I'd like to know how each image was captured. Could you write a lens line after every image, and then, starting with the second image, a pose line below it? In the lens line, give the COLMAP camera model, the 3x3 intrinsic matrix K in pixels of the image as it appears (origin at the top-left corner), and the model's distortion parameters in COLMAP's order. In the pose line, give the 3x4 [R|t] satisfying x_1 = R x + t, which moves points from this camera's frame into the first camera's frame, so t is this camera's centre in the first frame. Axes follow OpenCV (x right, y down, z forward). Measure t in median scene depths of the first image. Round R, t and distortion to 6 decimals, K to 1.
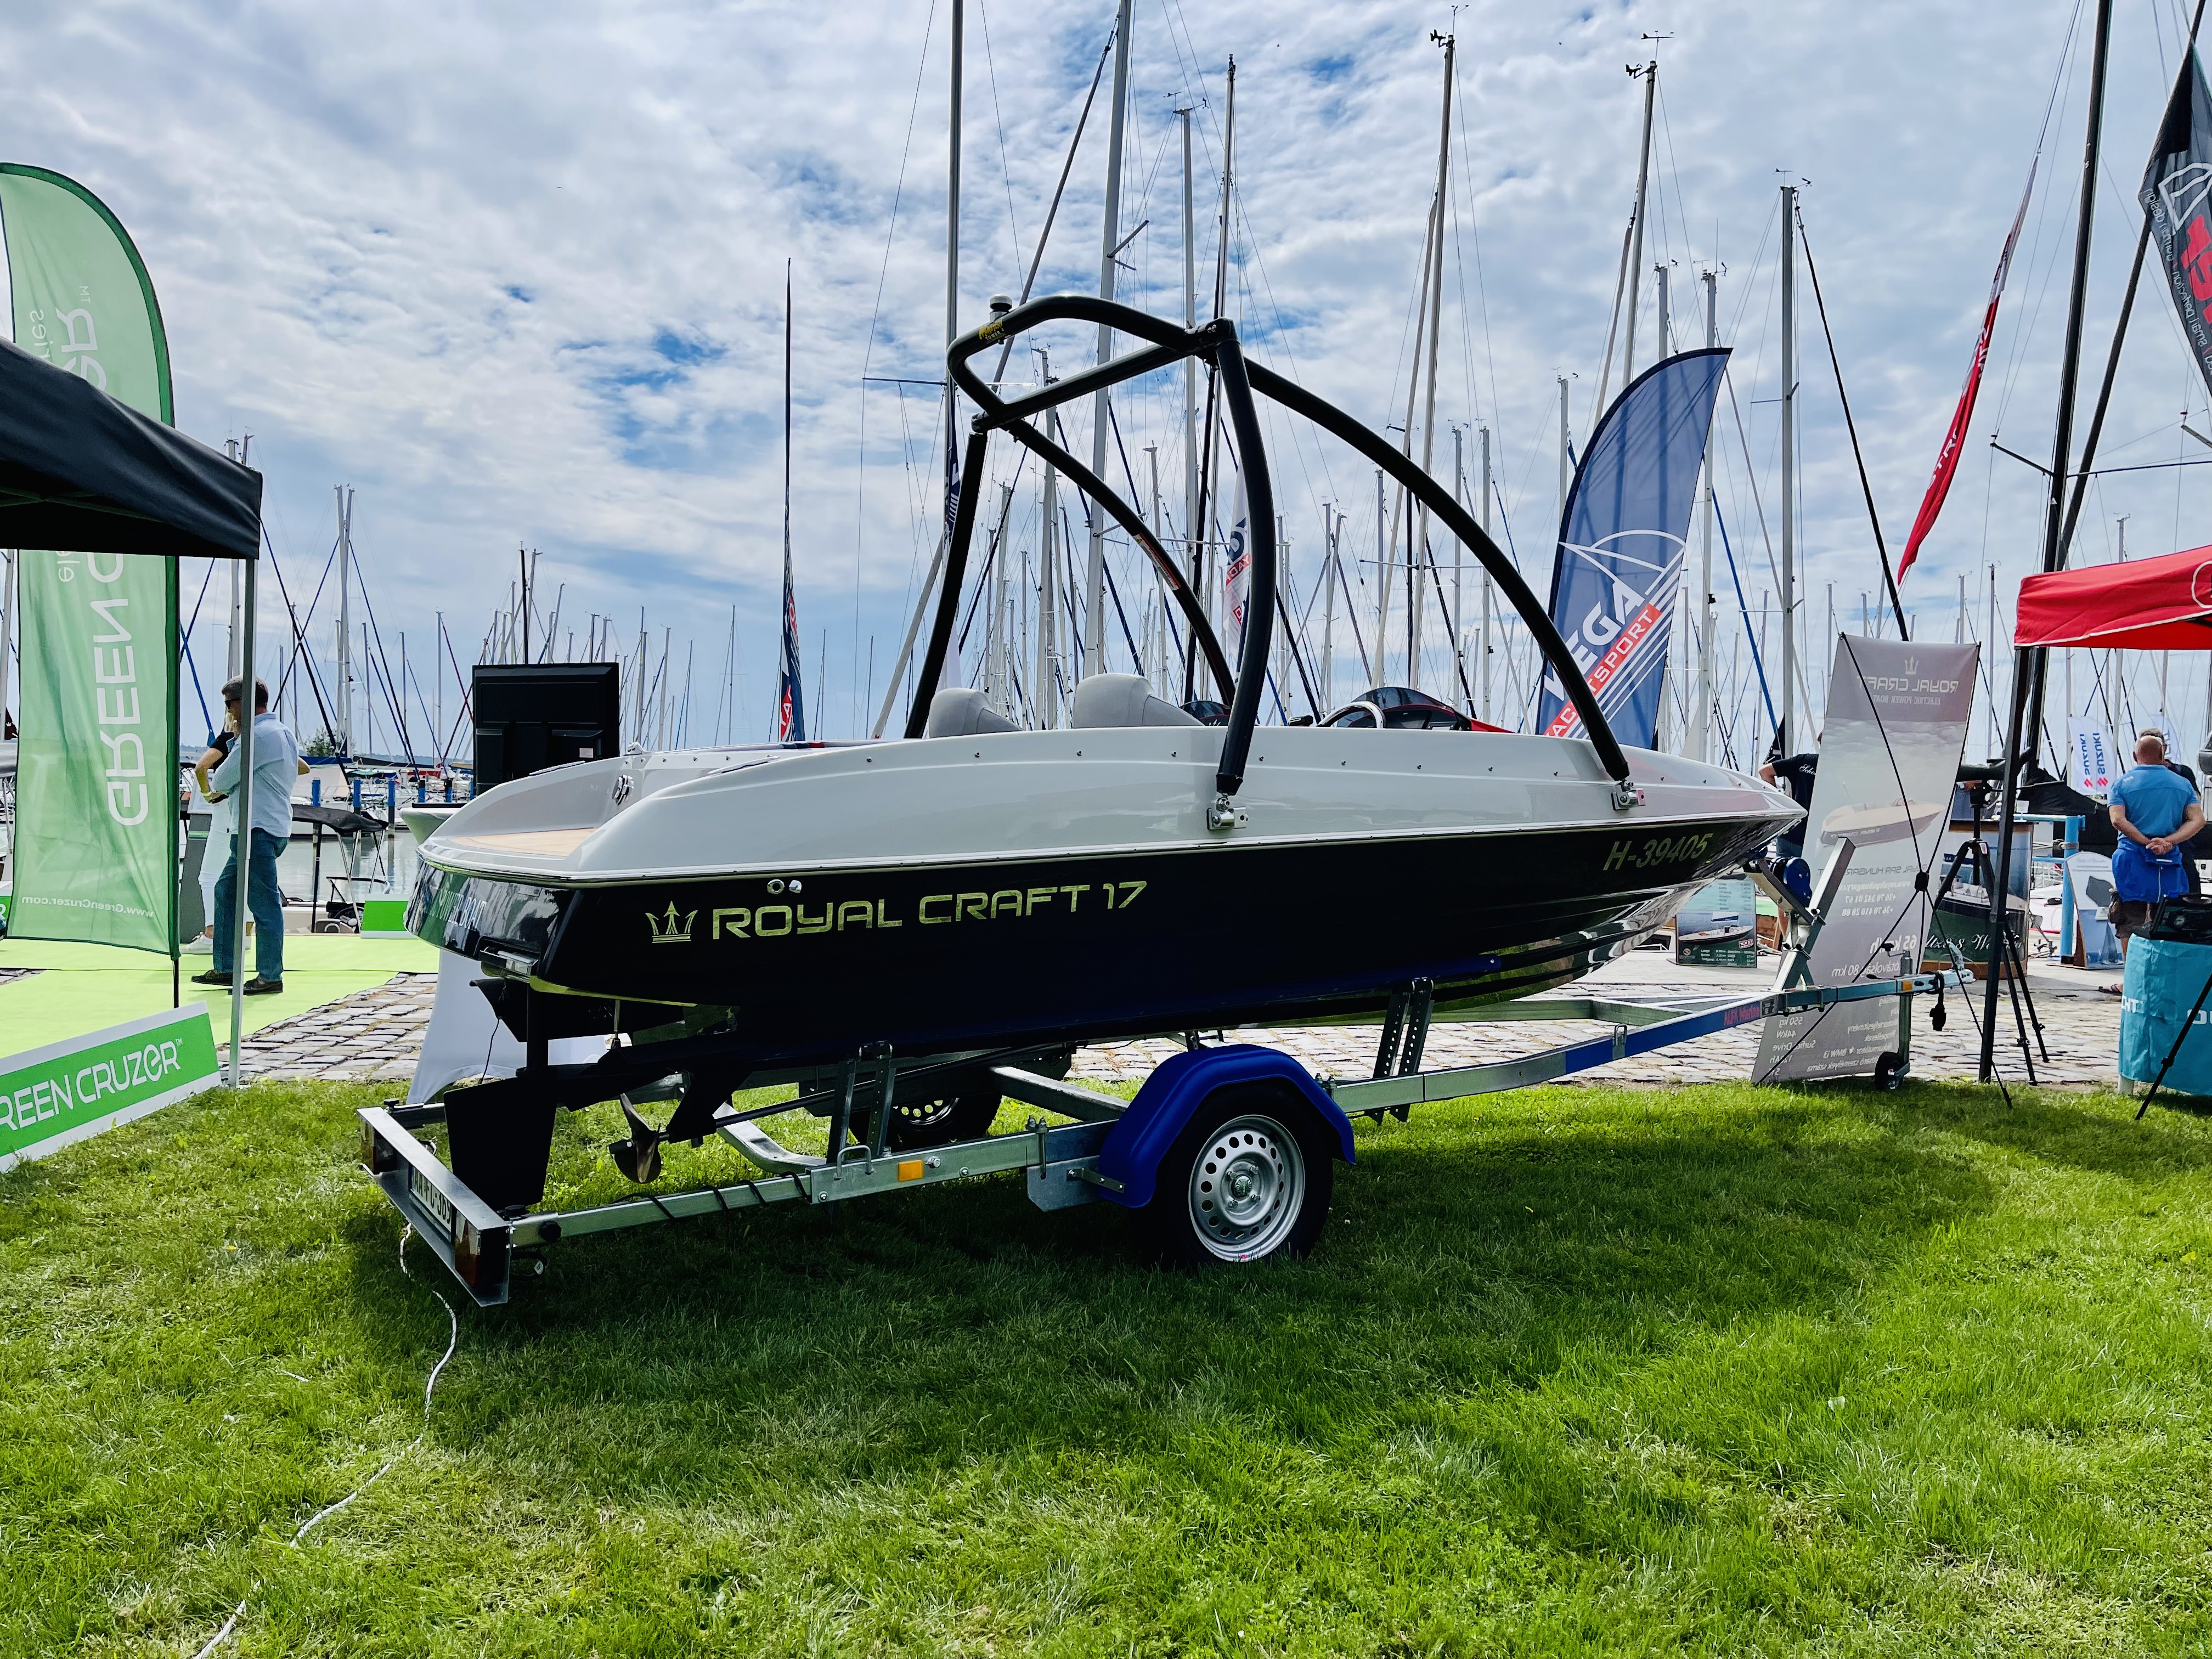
lens RADIAL K [[1660.3, 0, 1134.3], [0, 1660.3, 836.0], [0, 0, 1]] dist [0.070398, -0.092861]
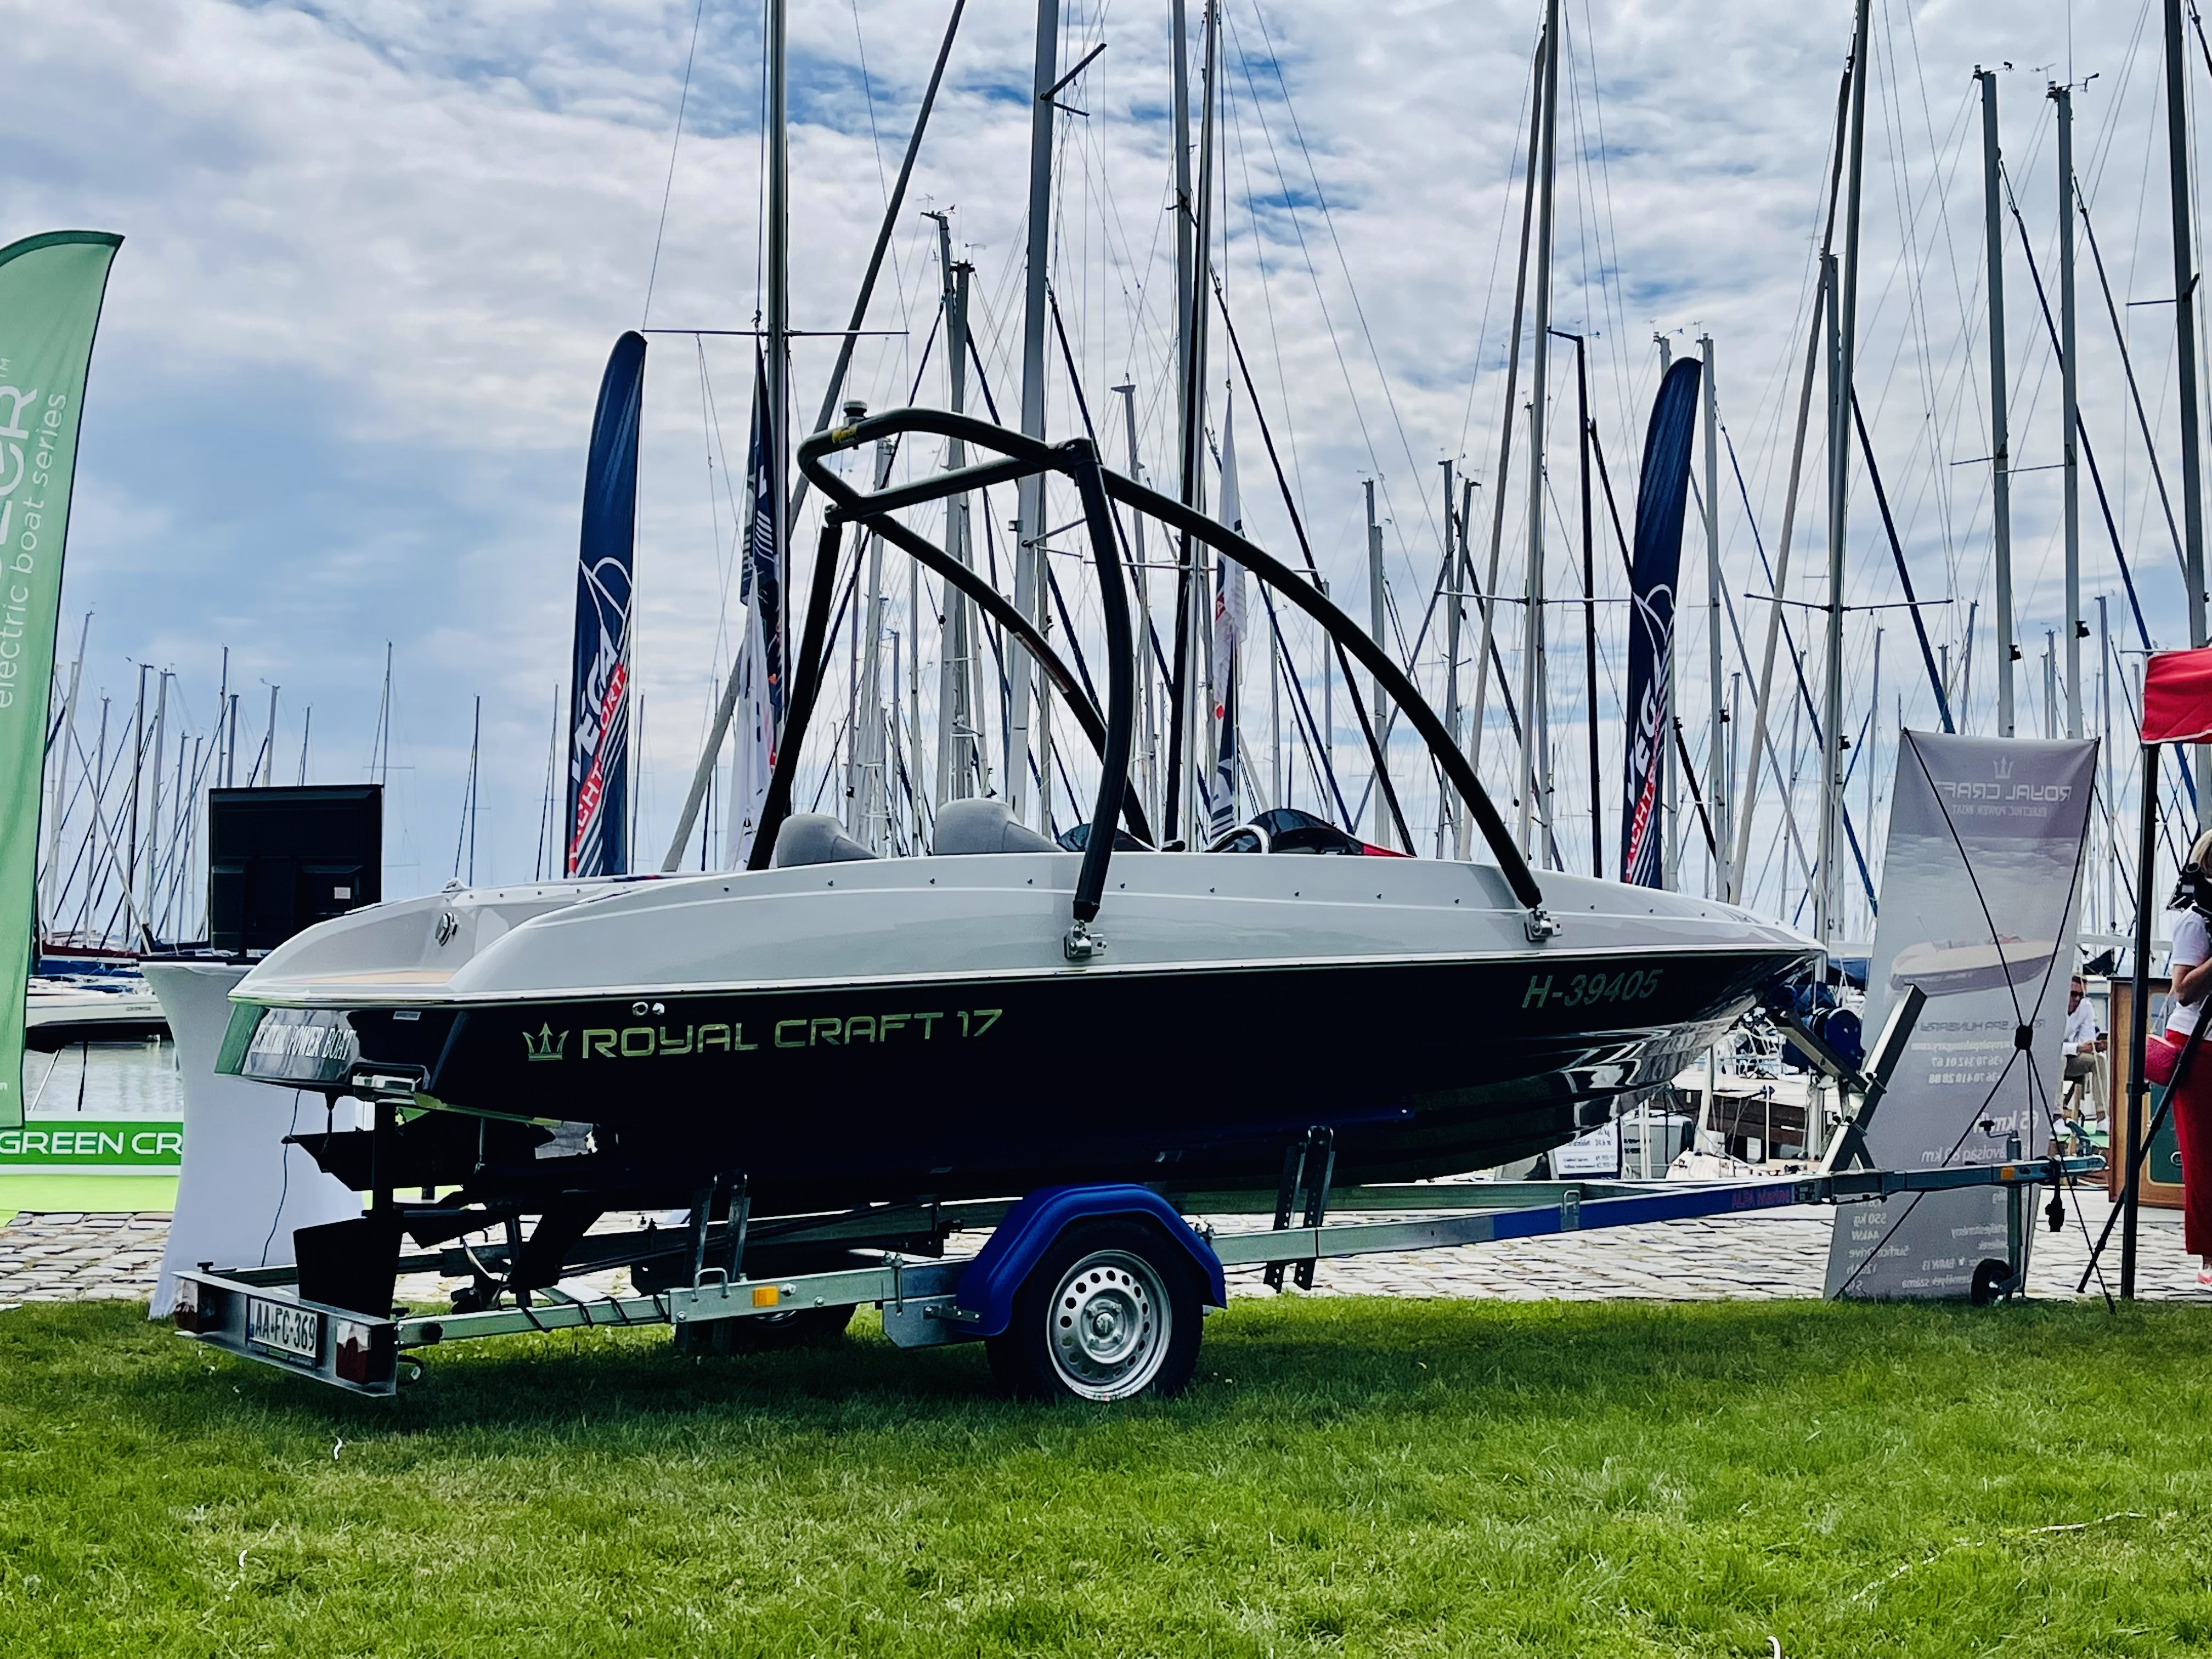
lens RADIAL K [[3101.5, 0, 1119.0], [0, 3101.5, 833.4], [0, 0, 1]] dist [0.058313, 0.000000]
pose [[0.999941, -0.010527, -0.002645, 0.071487], [0.010308, 0.997328, -0.072321, 0.048900], [0.003400, 0.072289, 0.997378, -0.733678]]
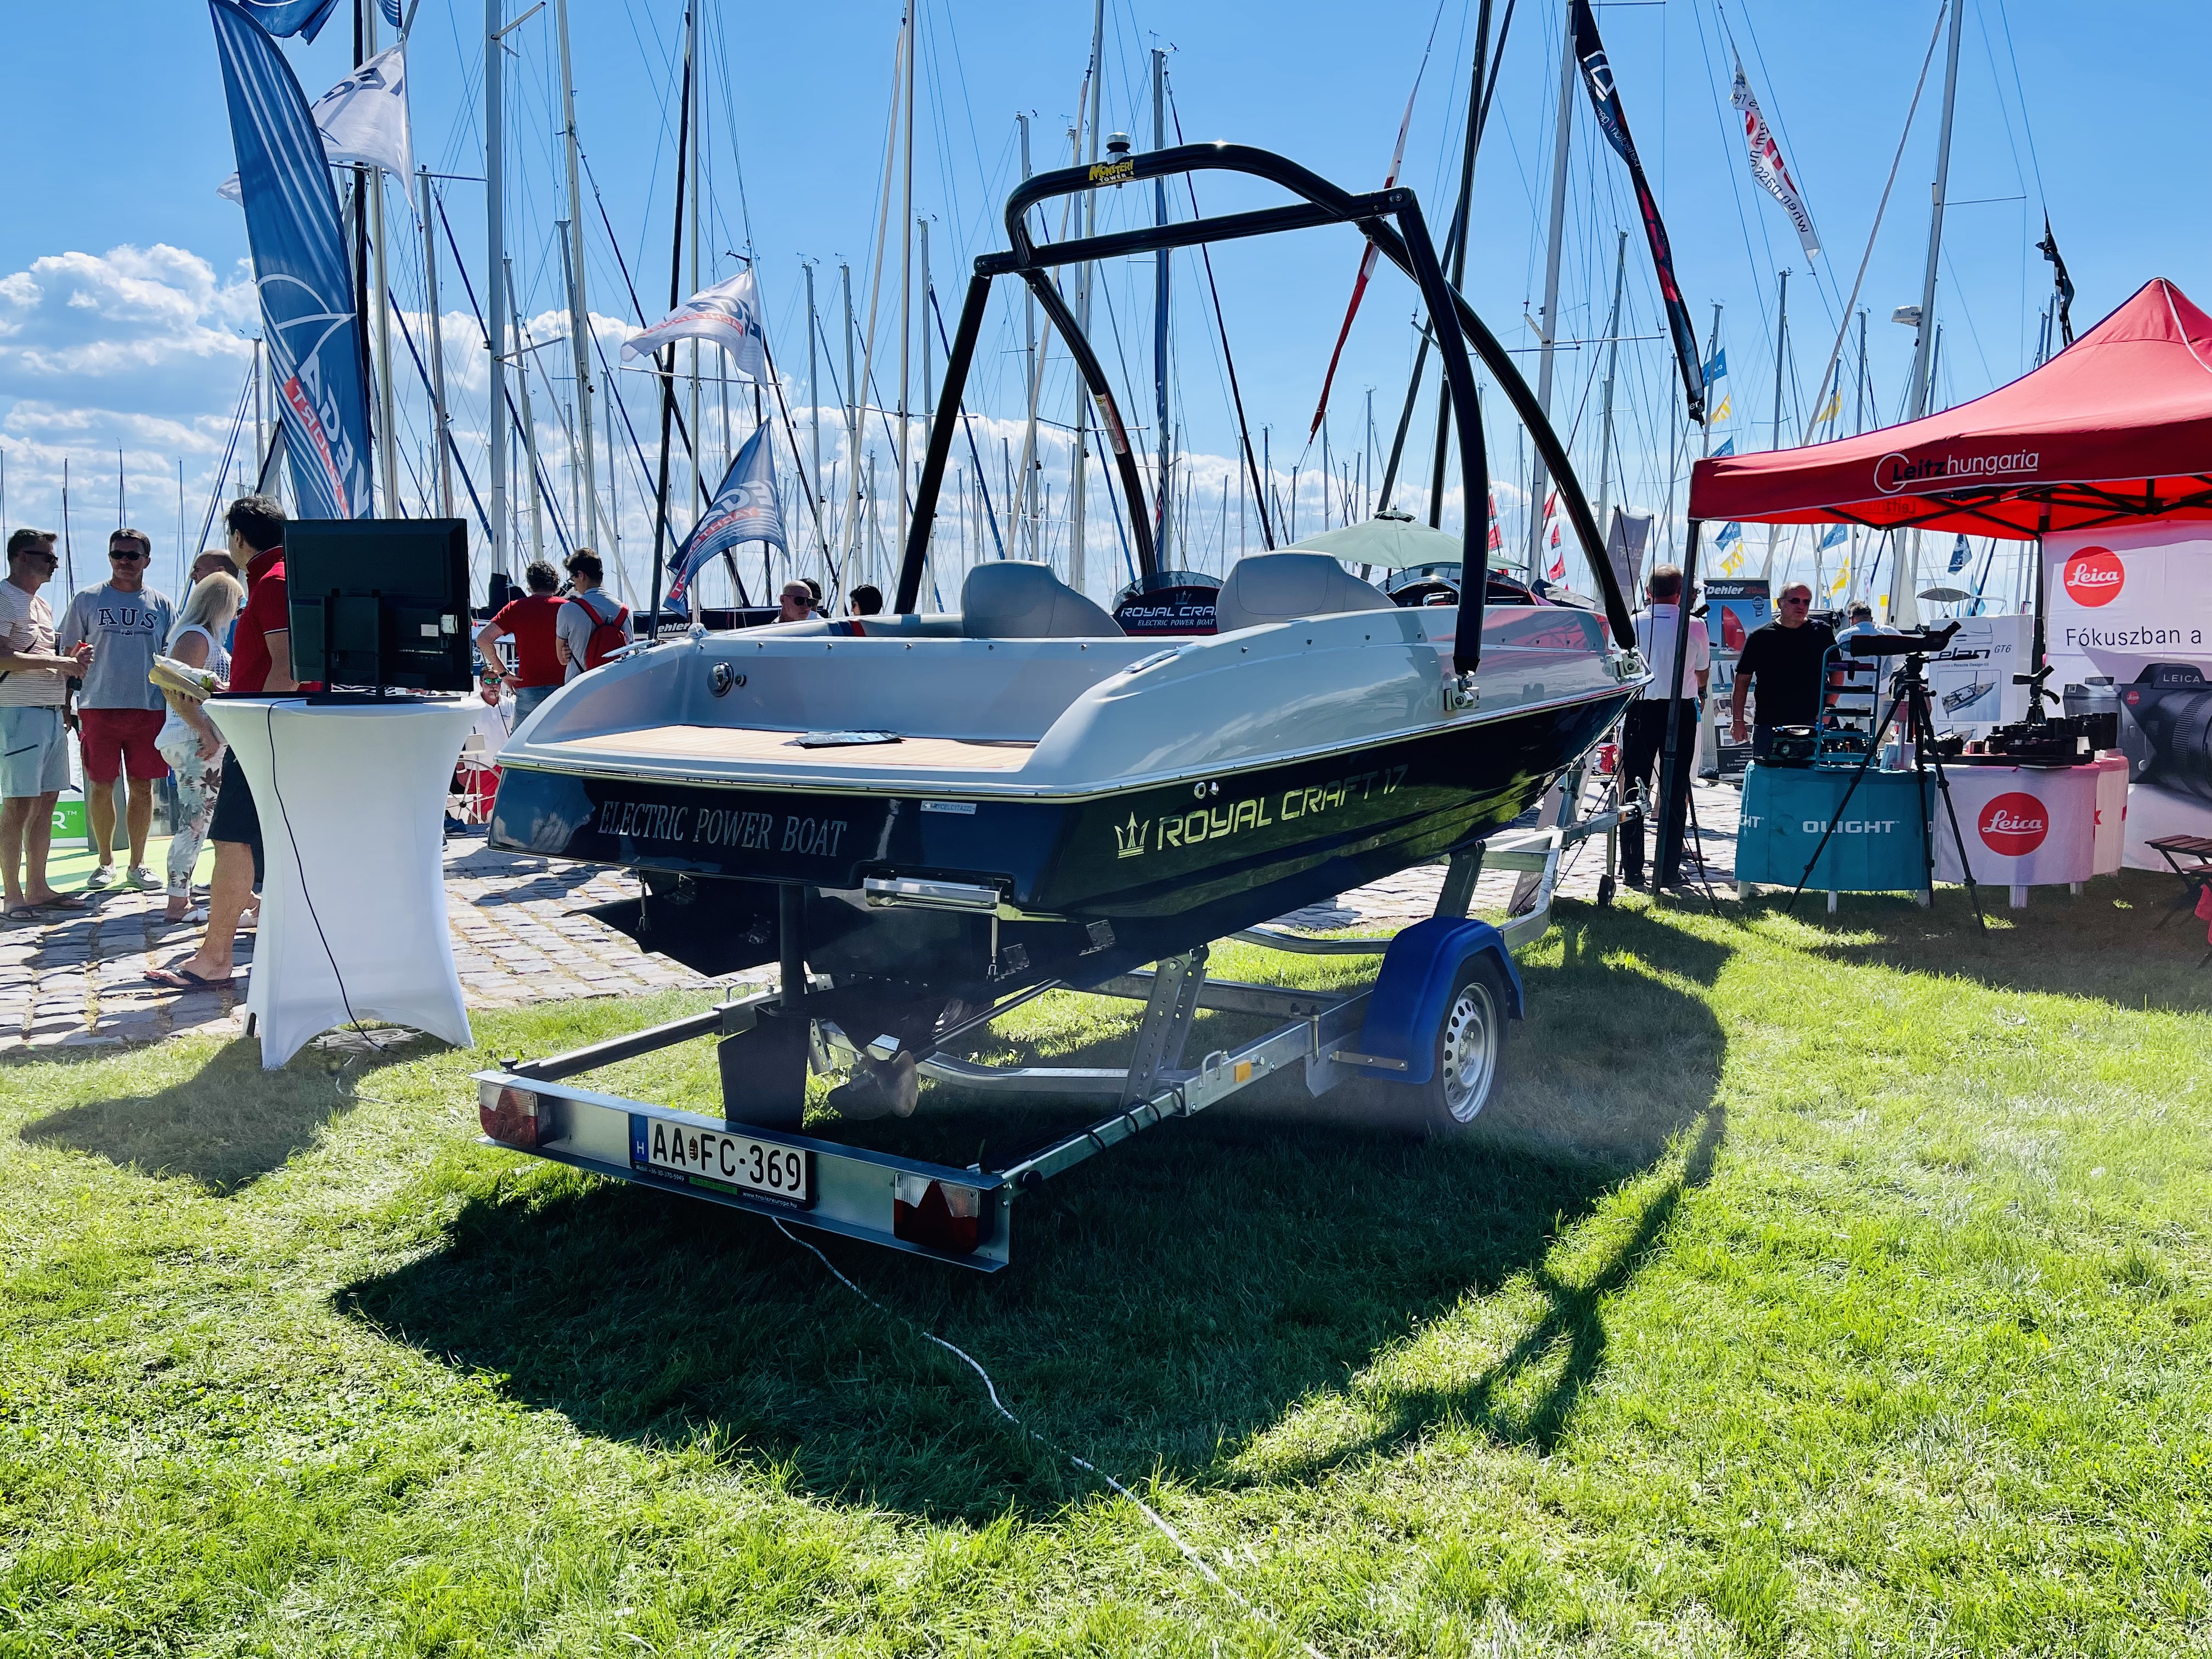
lens RADIAL K [[1660.3, 0, 1116.2], [0, 1660.3, 827.8], [0, 0, 1]] dist [0.070398, -0.092861]
pose [[0.919505, -0.057508, 0.388848, -0.470381], [0.023204, 0.995456, 0.092350, -0.027090], [-0.392392, -0.075893, 0.916662, 0.121873]]
